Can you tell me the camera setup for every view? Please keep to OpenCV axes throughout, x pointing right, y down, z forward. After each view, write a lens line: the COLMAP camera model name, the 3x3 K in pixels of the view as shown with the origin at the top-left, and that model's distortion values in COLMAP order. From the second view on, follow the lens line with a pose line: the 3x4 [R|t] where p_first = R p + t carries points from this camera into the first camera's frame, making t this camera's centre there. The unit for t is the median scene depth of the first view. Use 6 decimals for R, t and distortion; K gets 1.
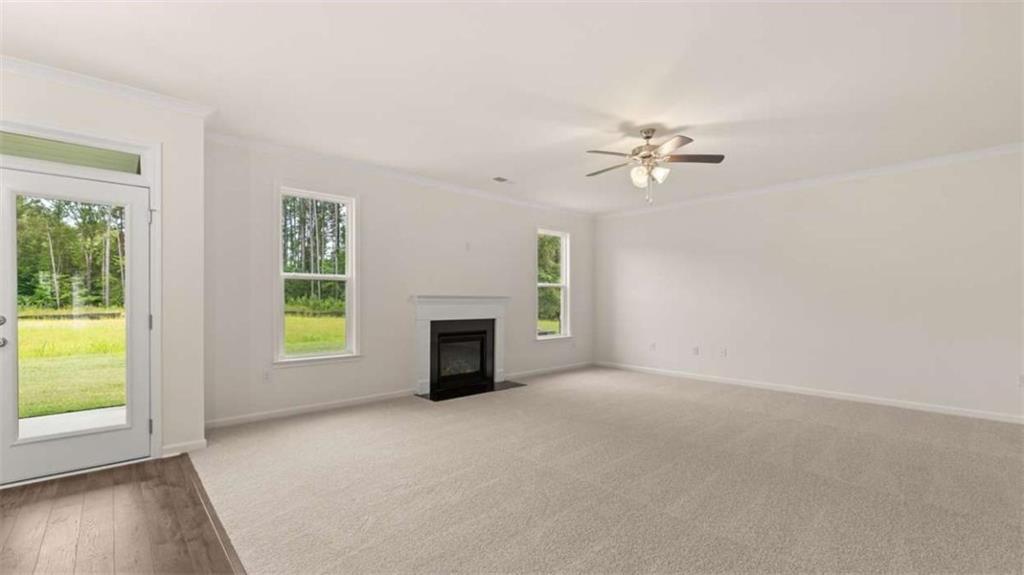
lens RADIAL K [[427.5, 0, 502.5], [0, 427.5, 305.1], [0, 0, 1]] dist [0.000667, -0.000280]
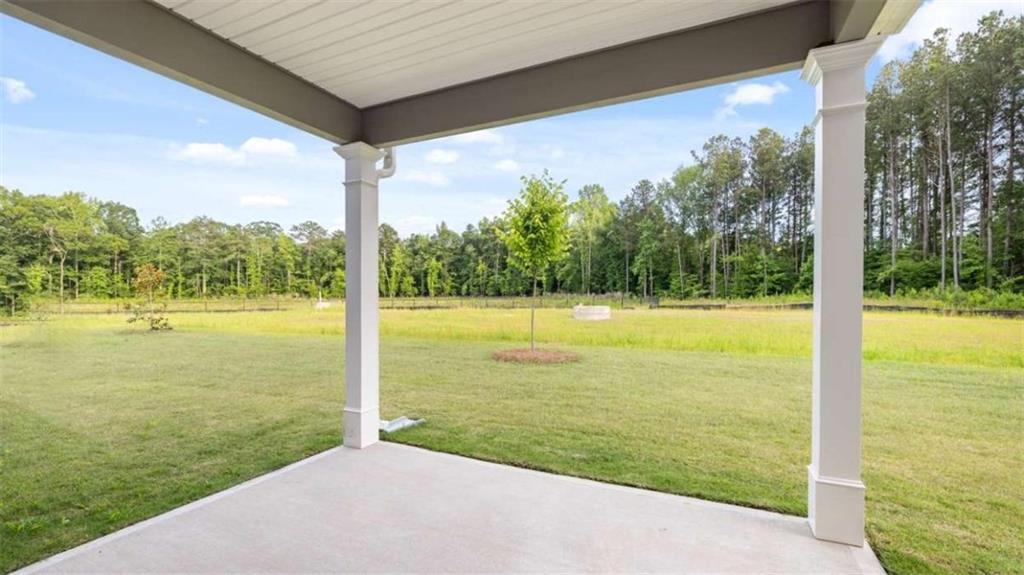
lens RADIAL K [[446.3, 0, 509.3], [0, 446.3, 297.0], [0, 0, 1]] dist [0.013801, -0.000002]
pose [[0.386155, 0.005250, -0.922419, -0.501605], [-0.007409, 0.999969, 0.002589, -0.000905], [0.922404, 0.005835, 0.386182, 0.483665]]
